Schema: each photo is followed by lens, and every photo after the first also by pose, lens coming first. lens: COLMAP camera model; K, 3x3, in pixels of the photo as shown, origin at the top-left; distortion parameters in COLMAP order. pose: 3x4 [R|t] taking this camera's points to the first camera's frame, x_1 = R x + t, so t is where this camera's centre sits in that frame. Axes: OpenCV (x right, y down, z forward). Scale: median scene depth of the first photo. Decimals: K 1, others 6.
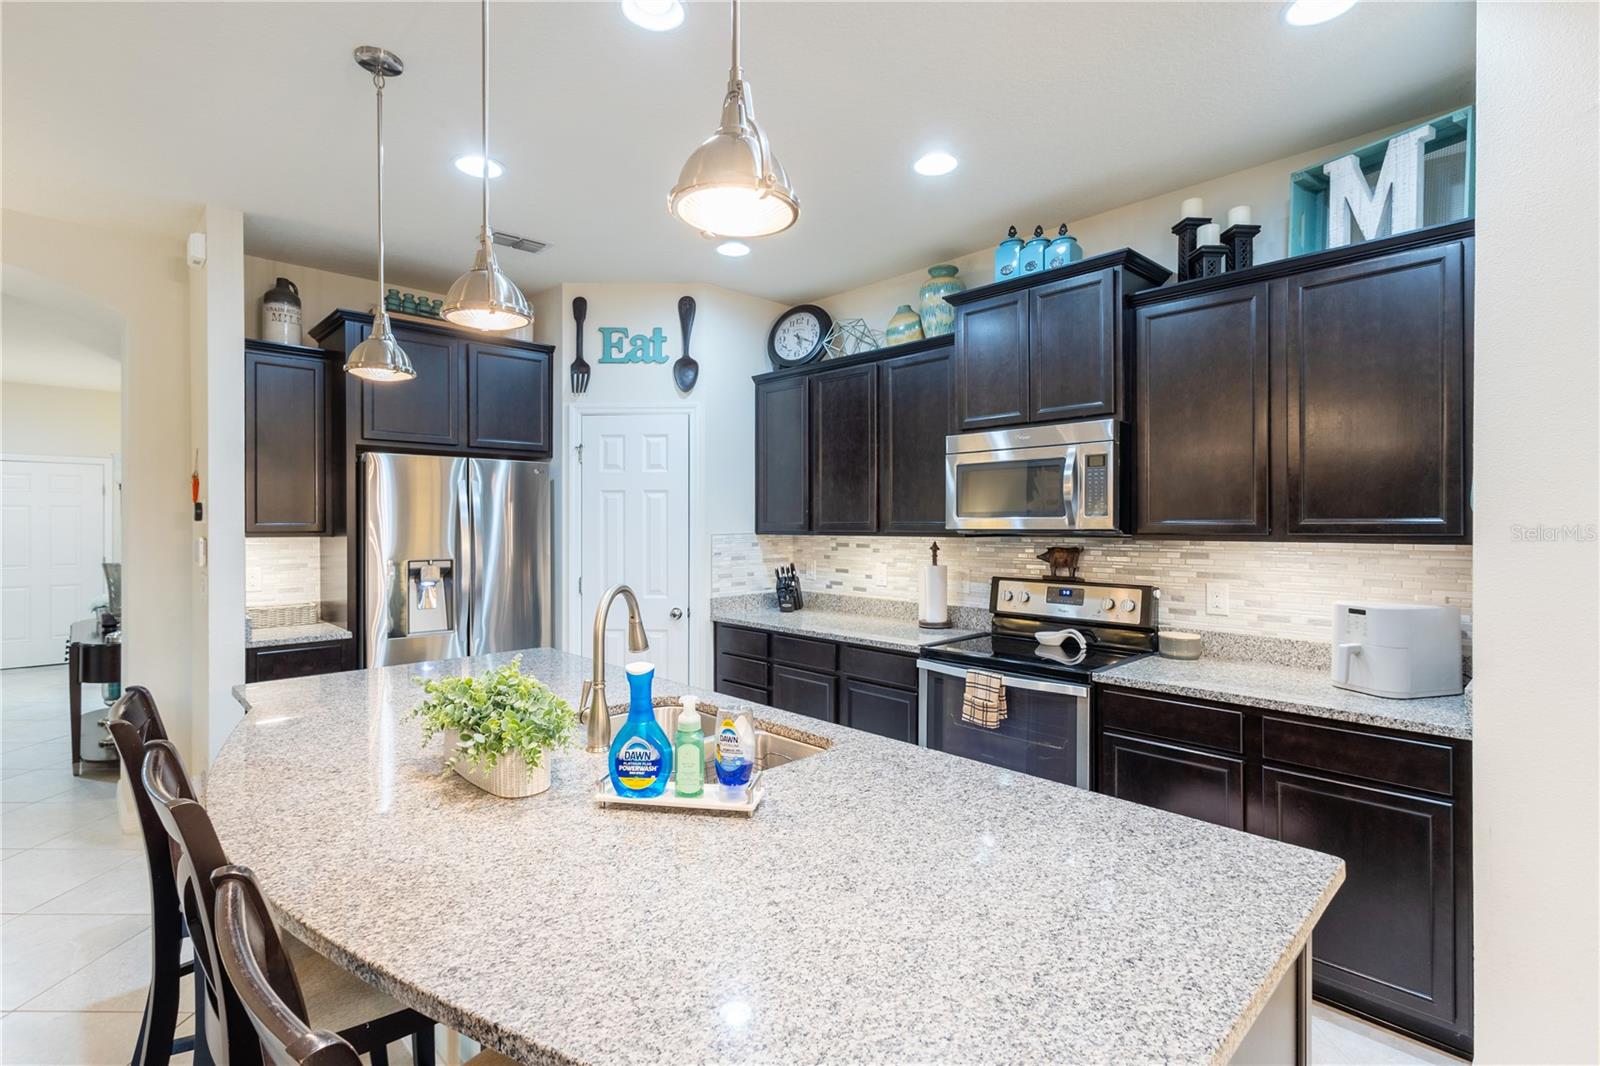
lens RADIAL K [[757.5, 0, 822.9], [0, 757.5, 520.8], [0, 0, 1]] dist [0.016520, -0.004947]
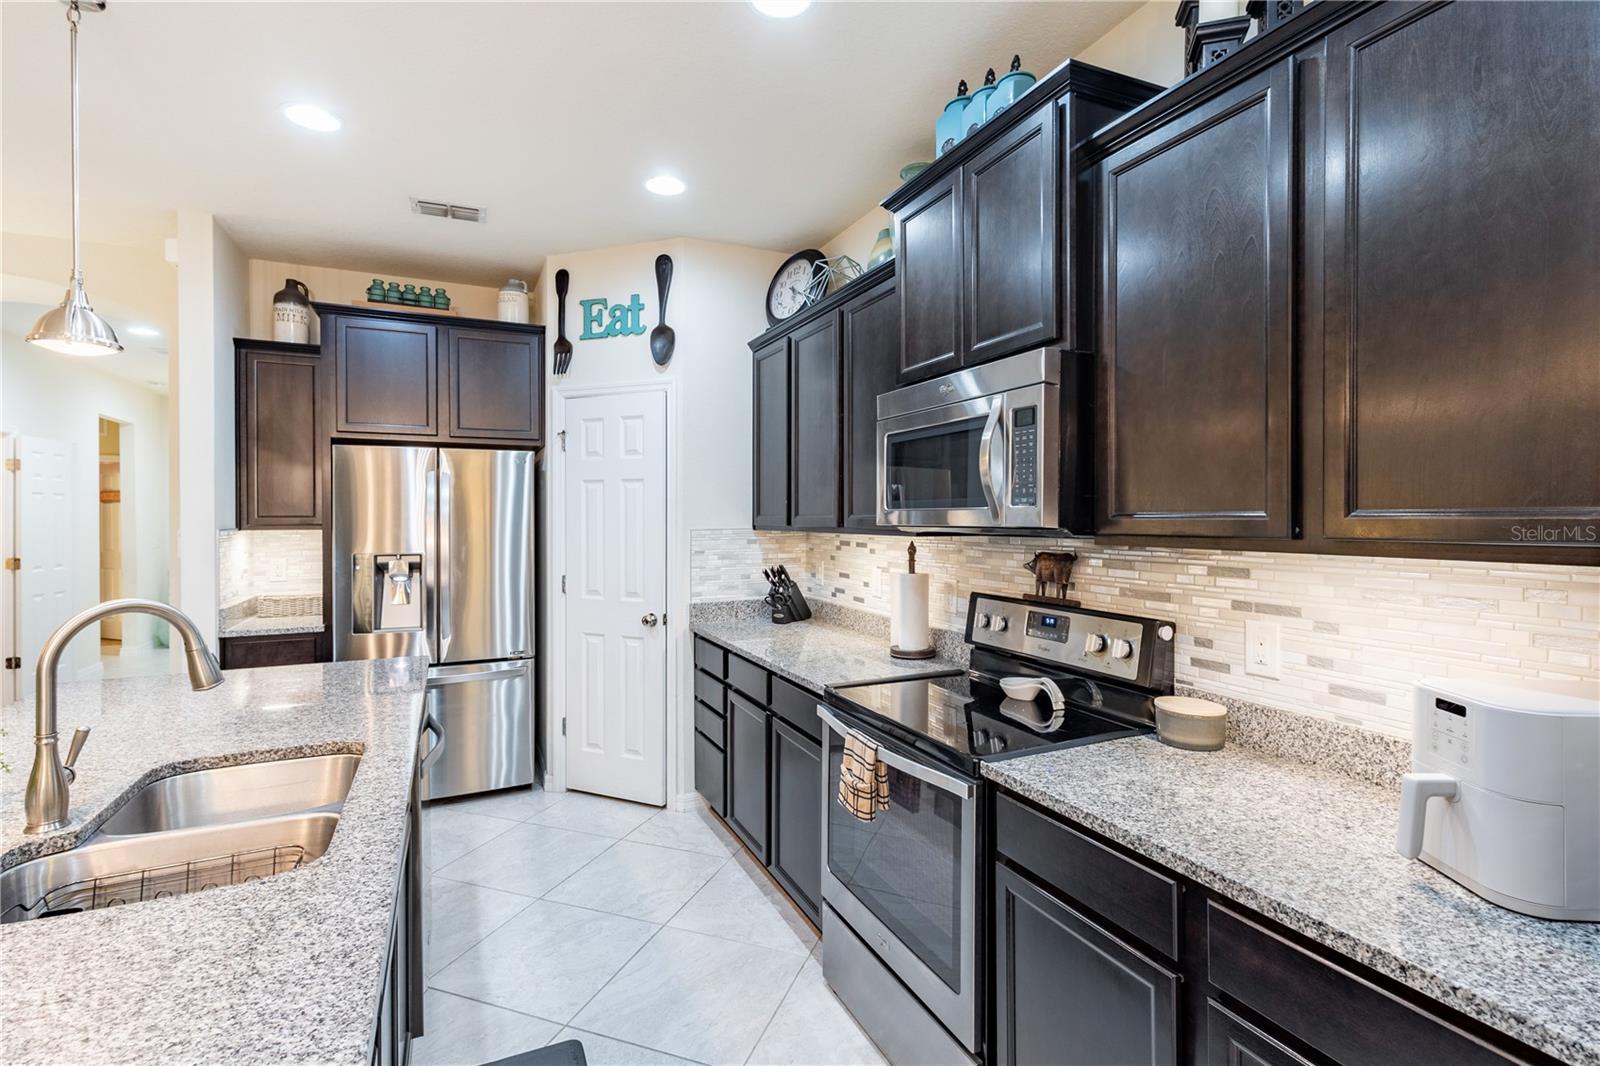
lens RADIAL K [[757.5, 0, 811.6], [0, 757.5, 519.8], [0, 0, 1]] dist [0.016520, -0.004947]
pose [[0.940585, 0.002011, -0.339553, 0.354977], [0.000865, 0.999965, 0.008318, -0.000035], [0.339558, -0.008117, 0.940550, 0.308550]]
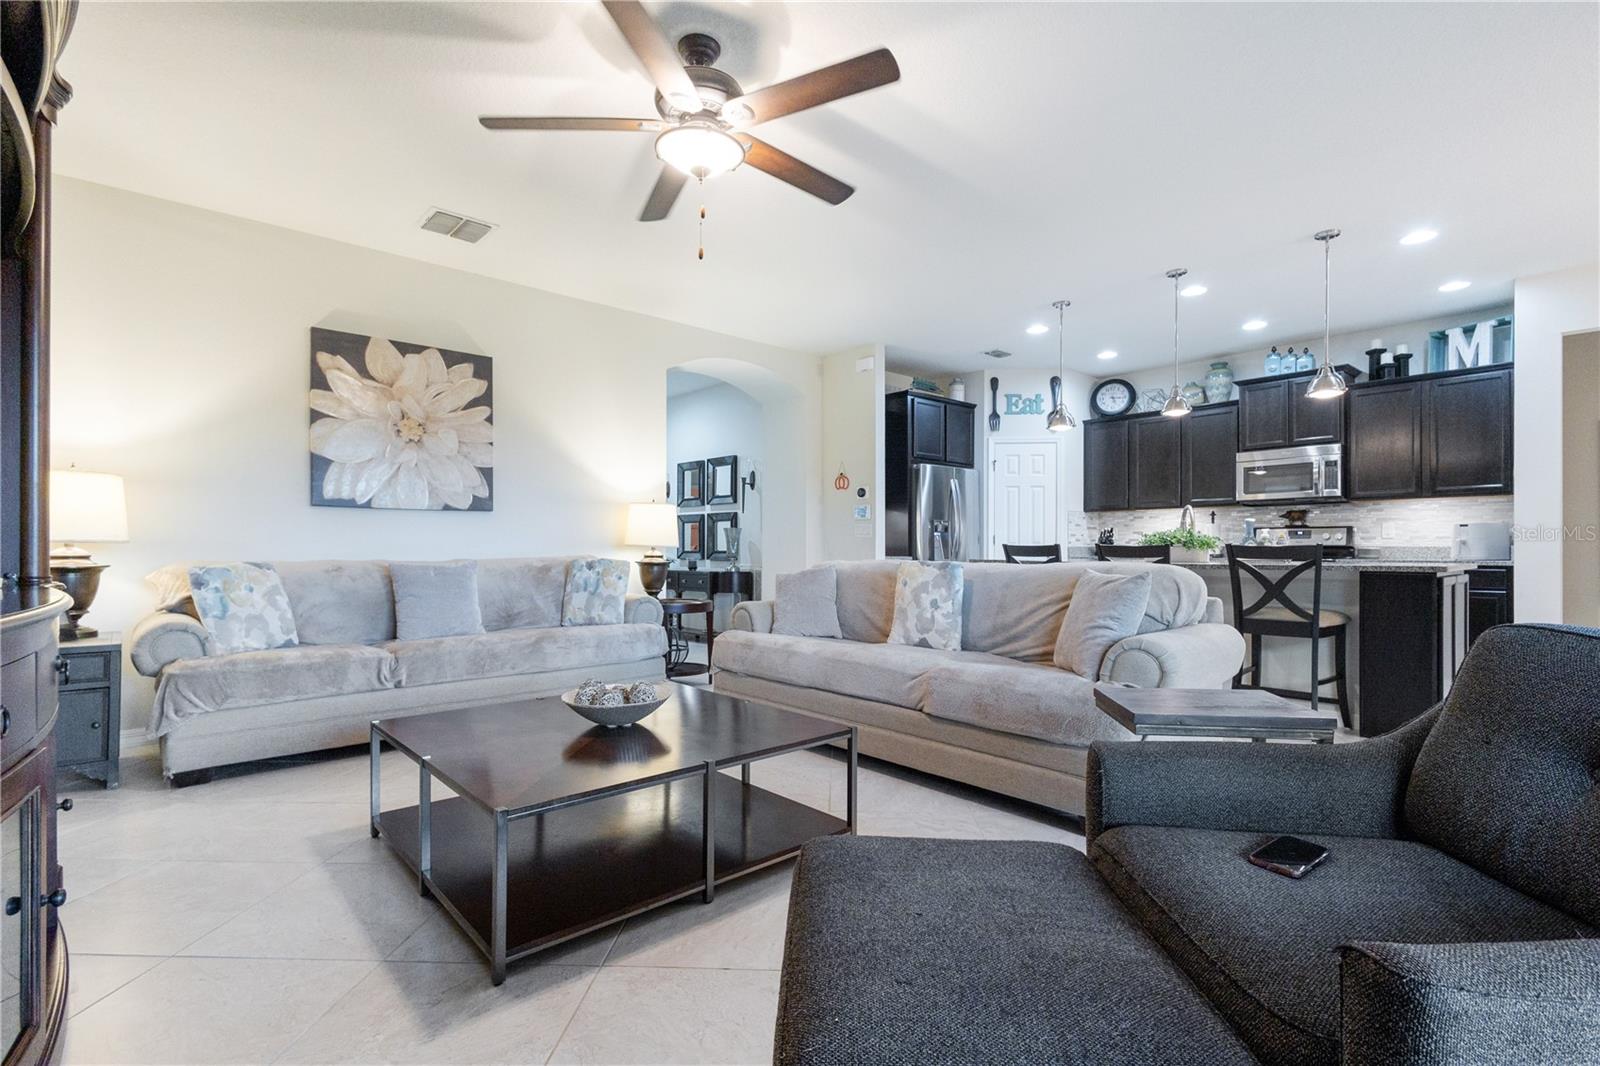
lens RADIAL K [[757.5, 0, 821.1], [0, 757.5, 544.5], [0, 0, 1]] dist [0.016520, -0.004947]
pose [[0.999403, 0.001477, -0.034512, -0.858885], [-0.001687, 0.999980, -0.006065, 0.140924], [0.034503, 0.006120, 0.999386, -1.020284]]
